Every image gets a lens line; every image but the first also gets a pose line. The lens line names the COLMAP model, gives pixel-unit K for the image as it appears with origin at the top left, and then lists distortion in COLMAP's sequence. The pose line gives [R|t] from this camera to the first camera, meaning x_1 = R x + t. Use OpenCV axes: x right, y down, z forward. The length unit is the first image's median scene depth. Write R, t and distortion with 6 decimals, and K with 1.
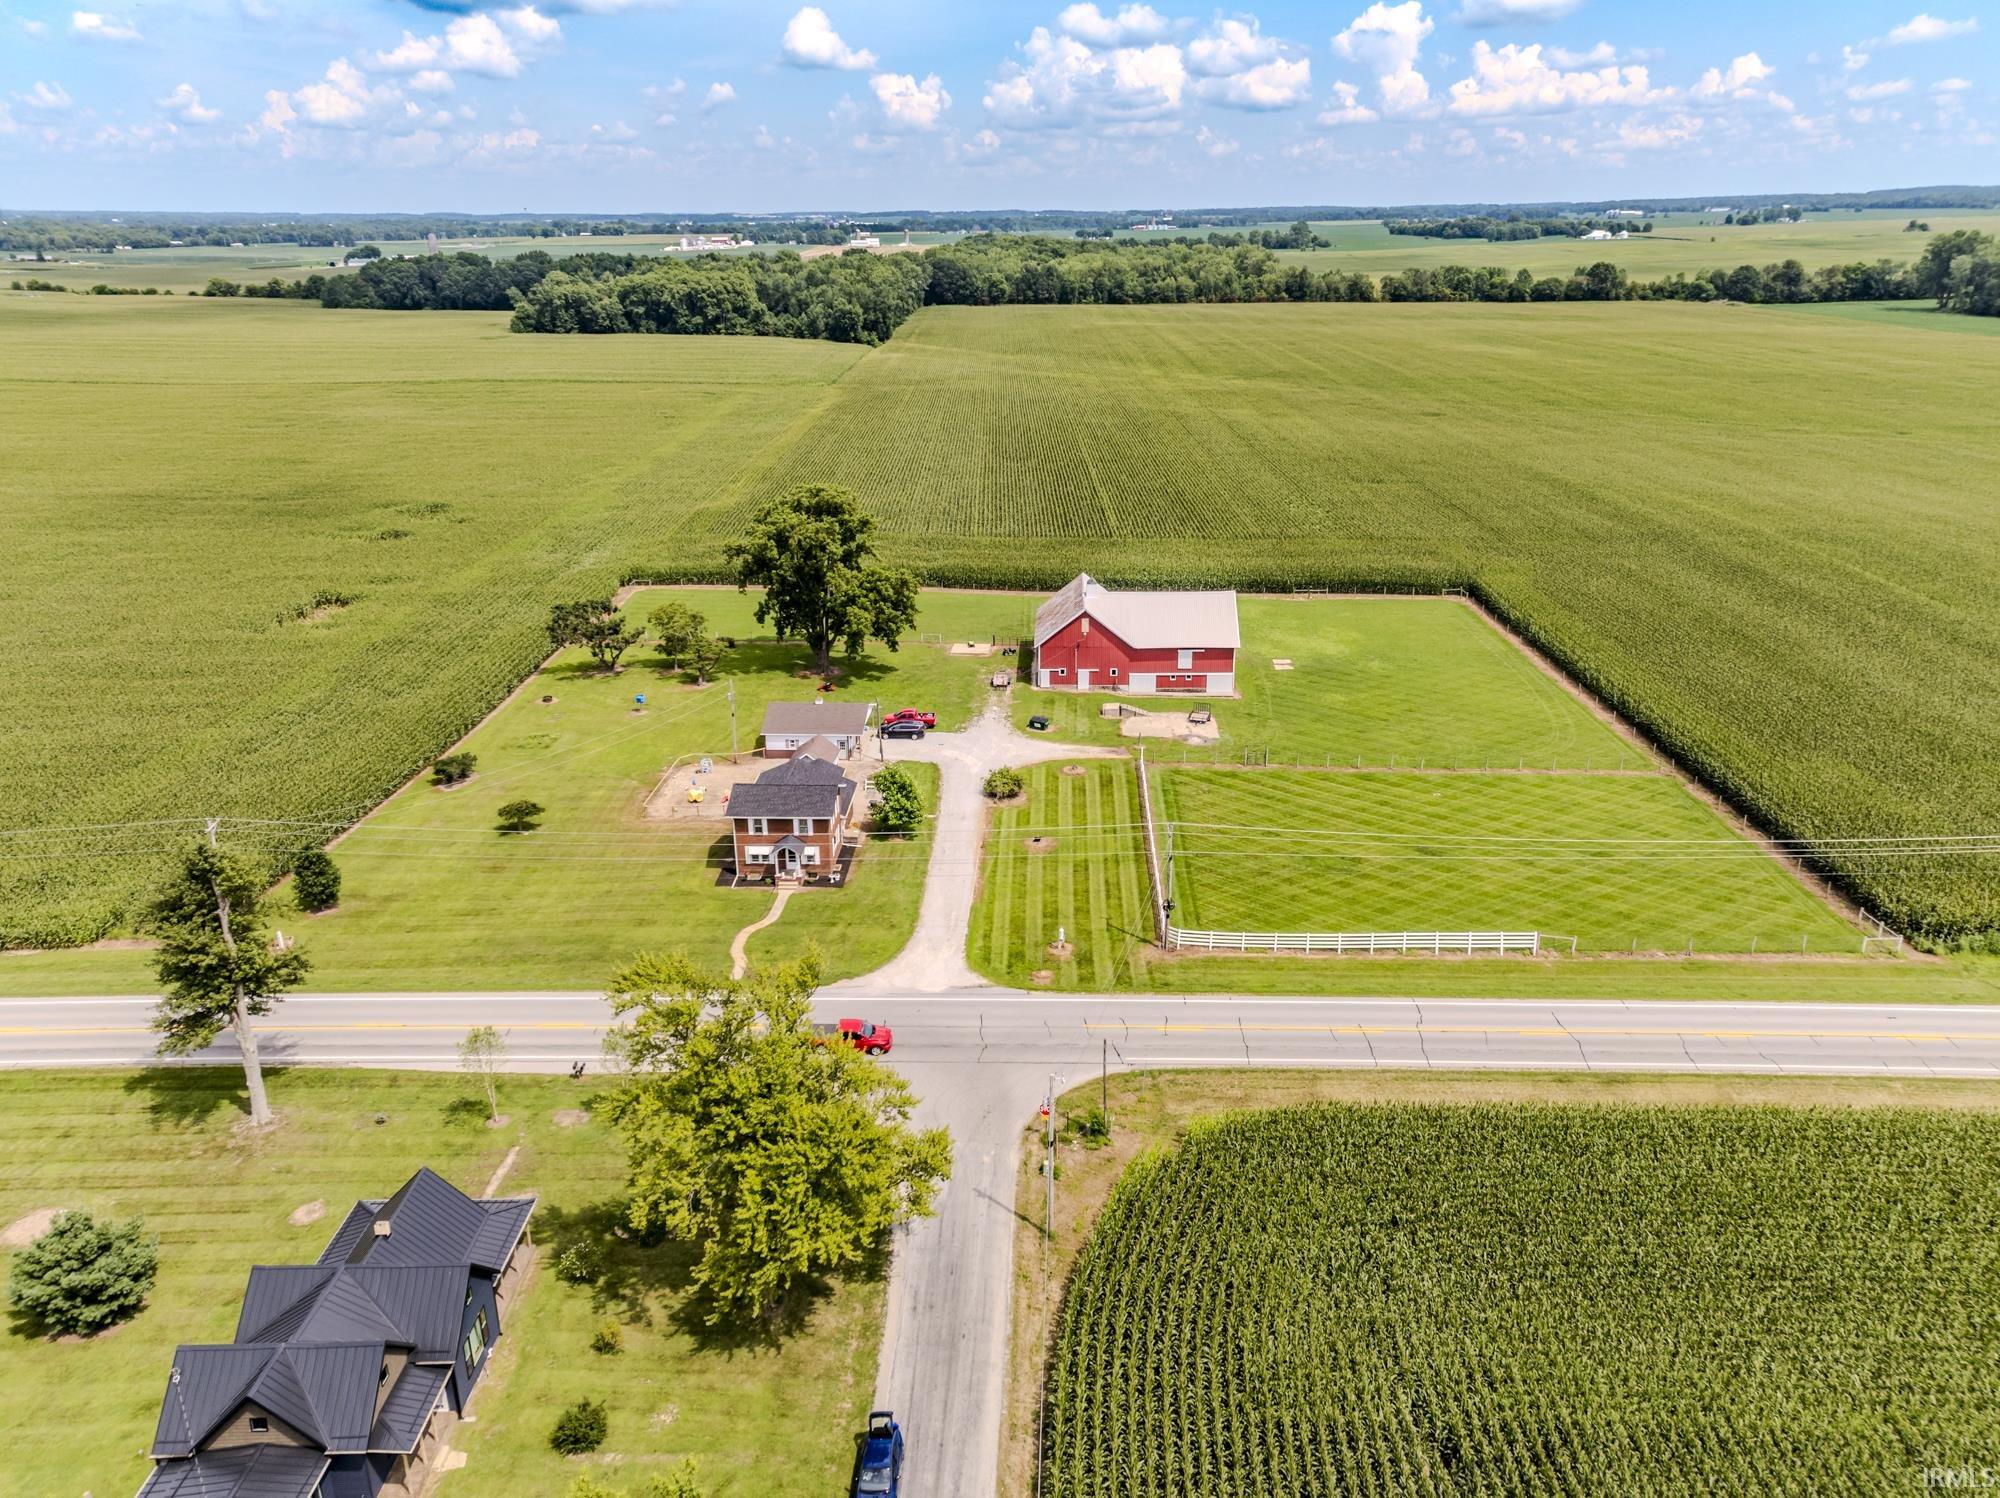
lens RADIAL K [[1435.6, 0, 1008.3], [0, 1435.6, 745.0], [0, 0, 1]] dist [0.067722, -0.004536]
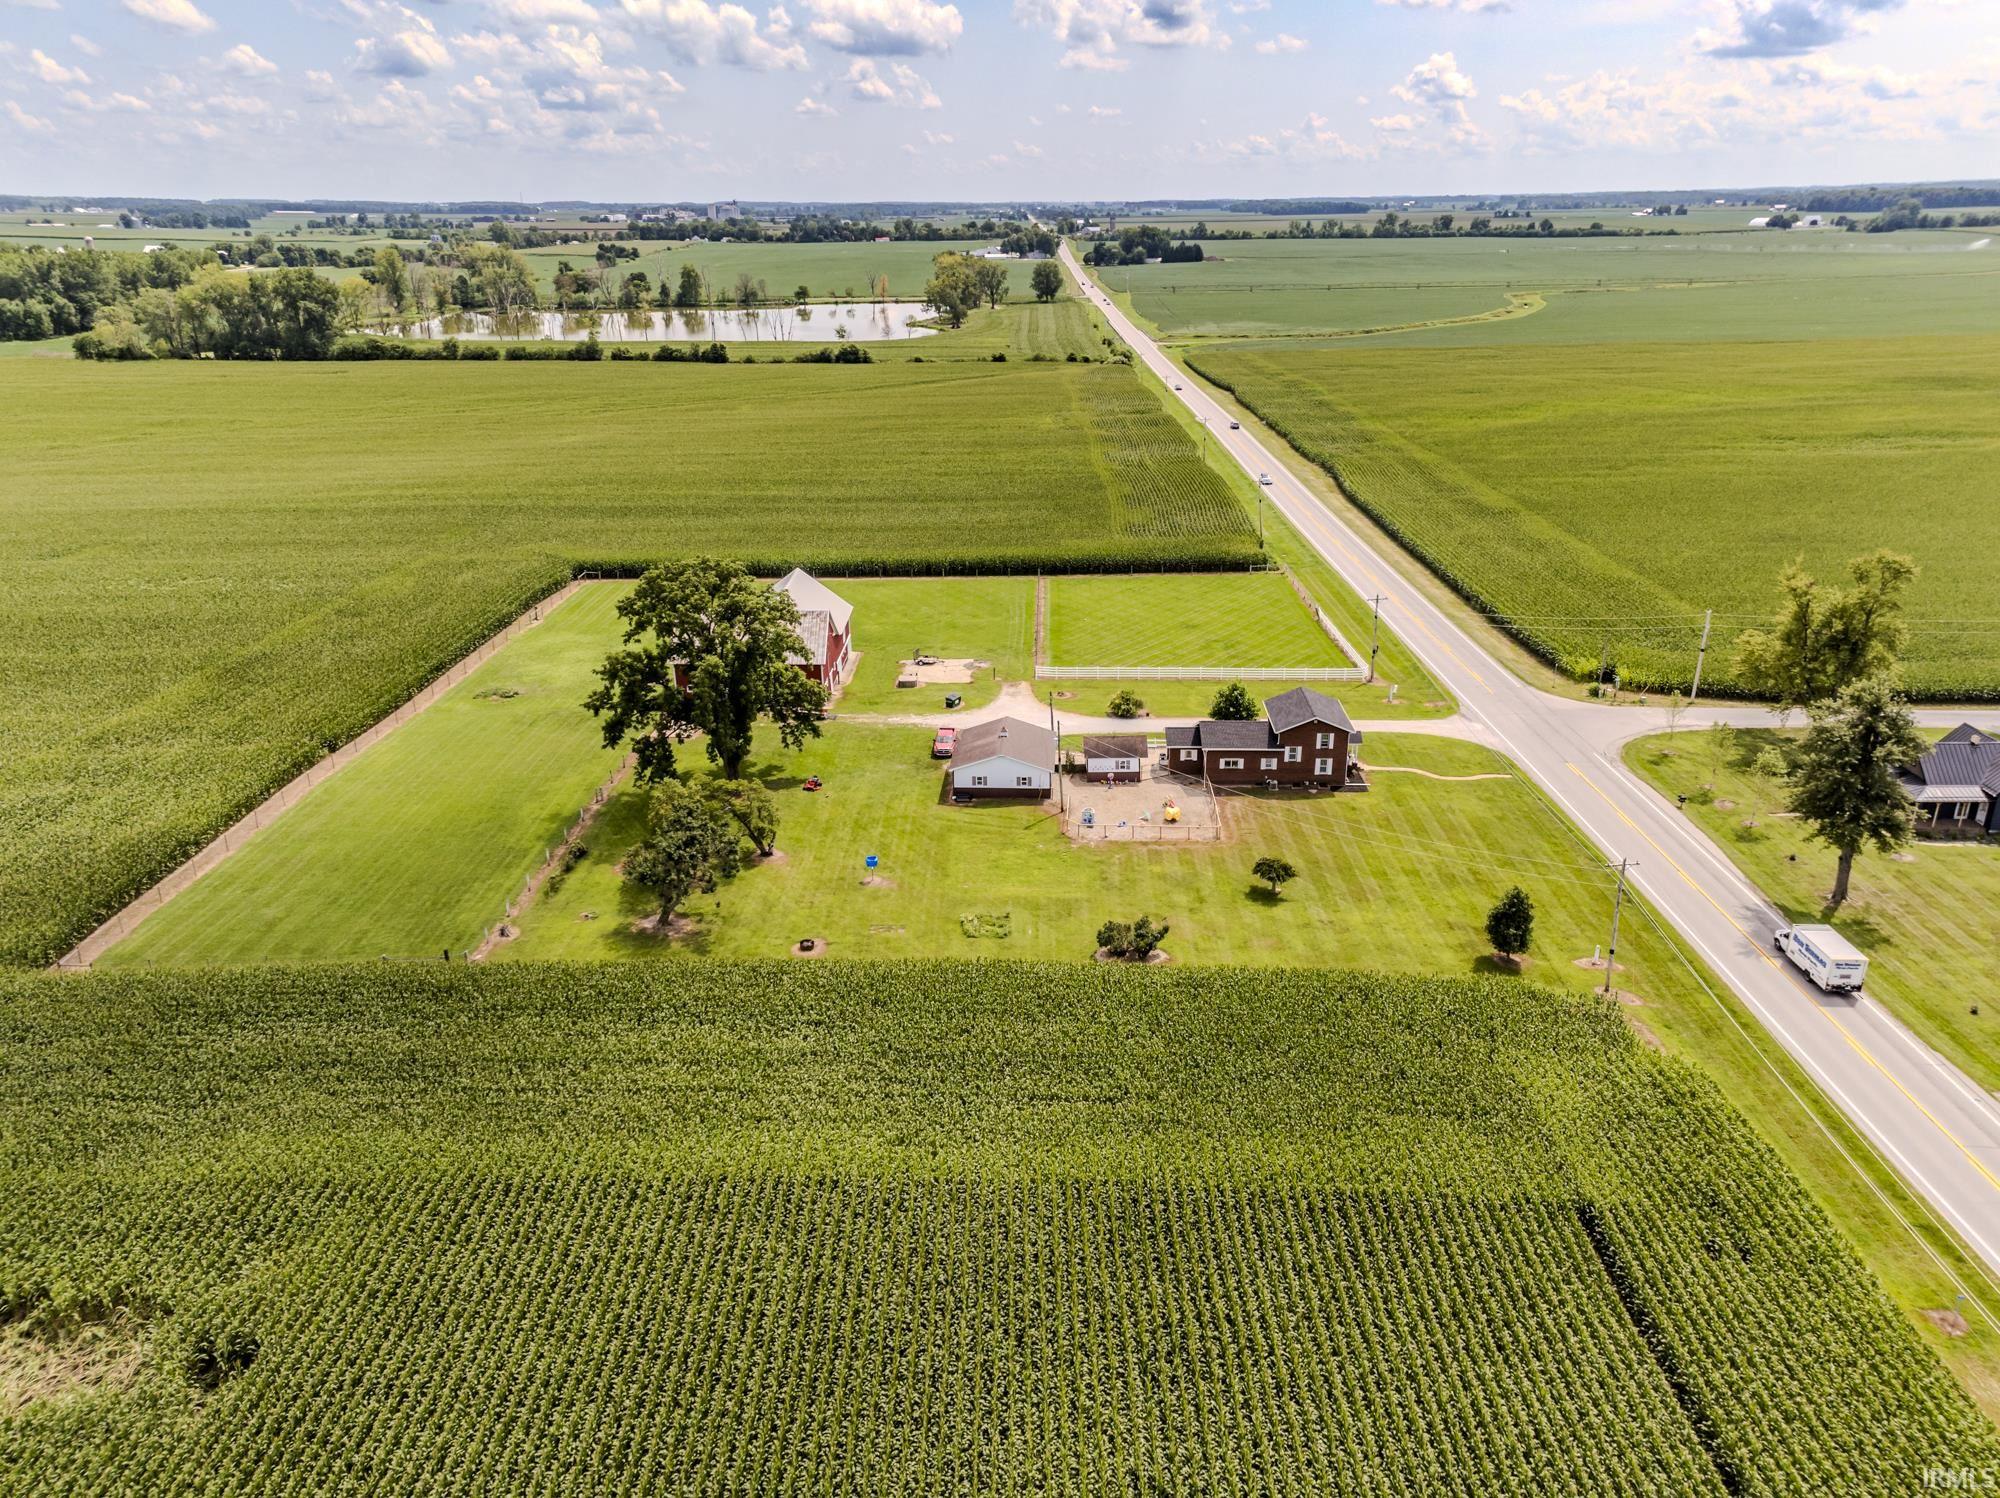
lens RADIAL K [[1435.6, 0, 1008.3], [0, 1435.6, 745.0], [0, 0, 1]] dist [0.067722, -0.004536]
pose [[-0.013619, -0.345851, 0.938191, -0.889785], [0.351269, 0.876819, 0.328326, -0.290309], [-0.936175, 0.334029, 0.109545, 0.802899]]
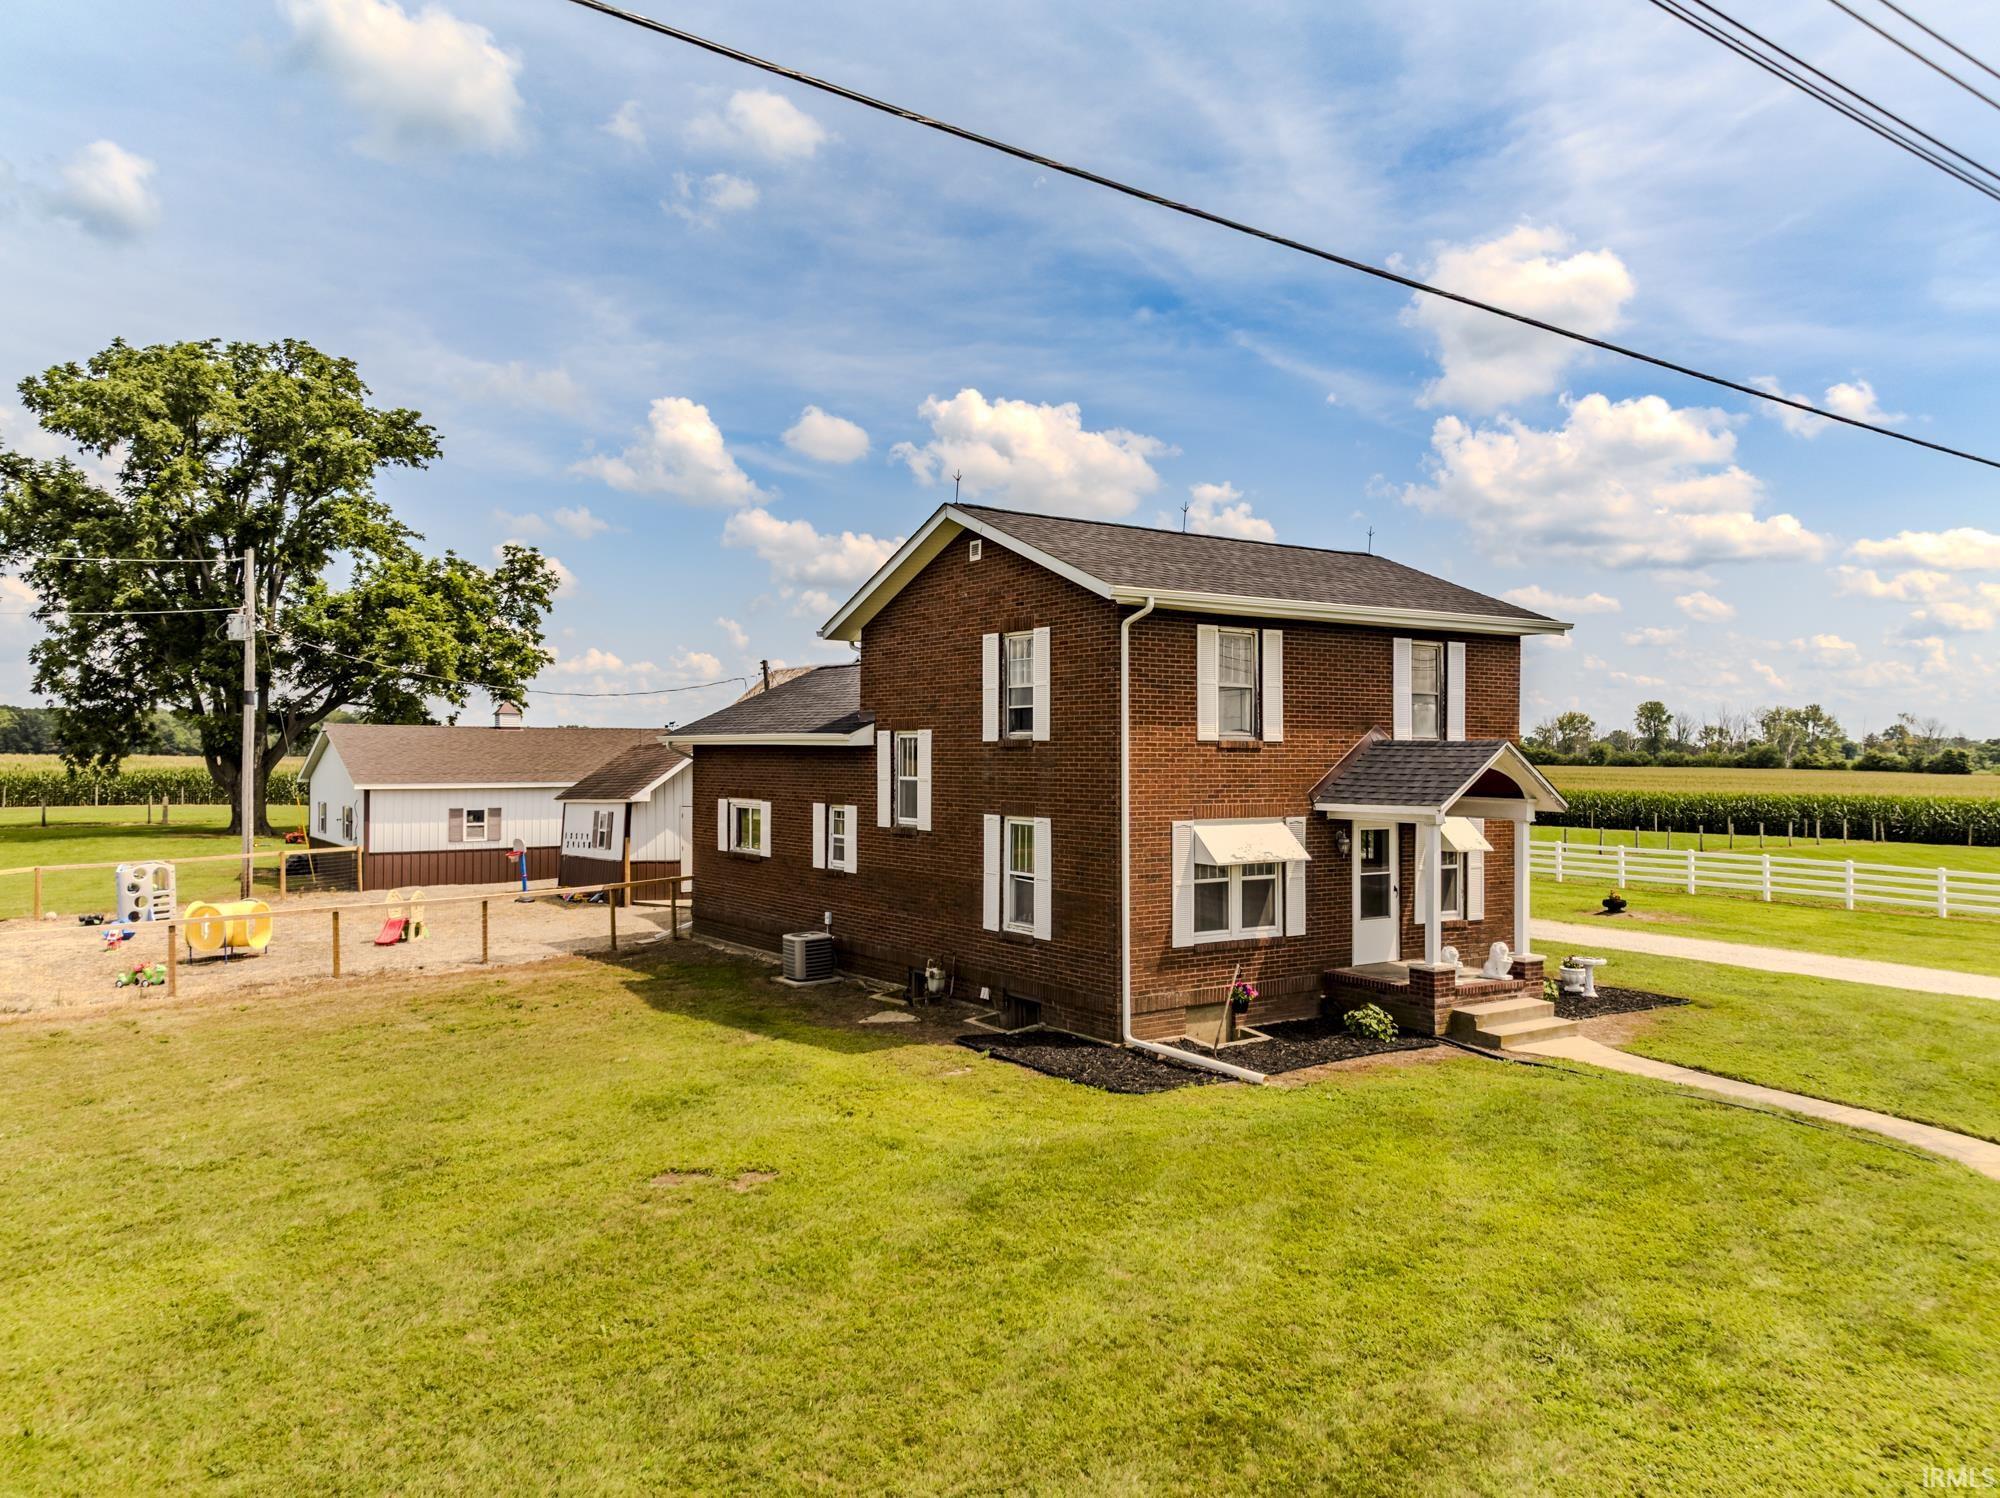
lens RADIAL K [[1389.0, 0, 1000.0], [0, 1389.0, 749.0], [0, 0, 1]] dist [0.055821, -0.002342]
pose [[0.797541, 0.012516, 0.603135, -0.204331], [0.200110, 0.937689, -0.284069, 0.072261], [-0.569108, 0.347250, 0.745341, 0.641243]]
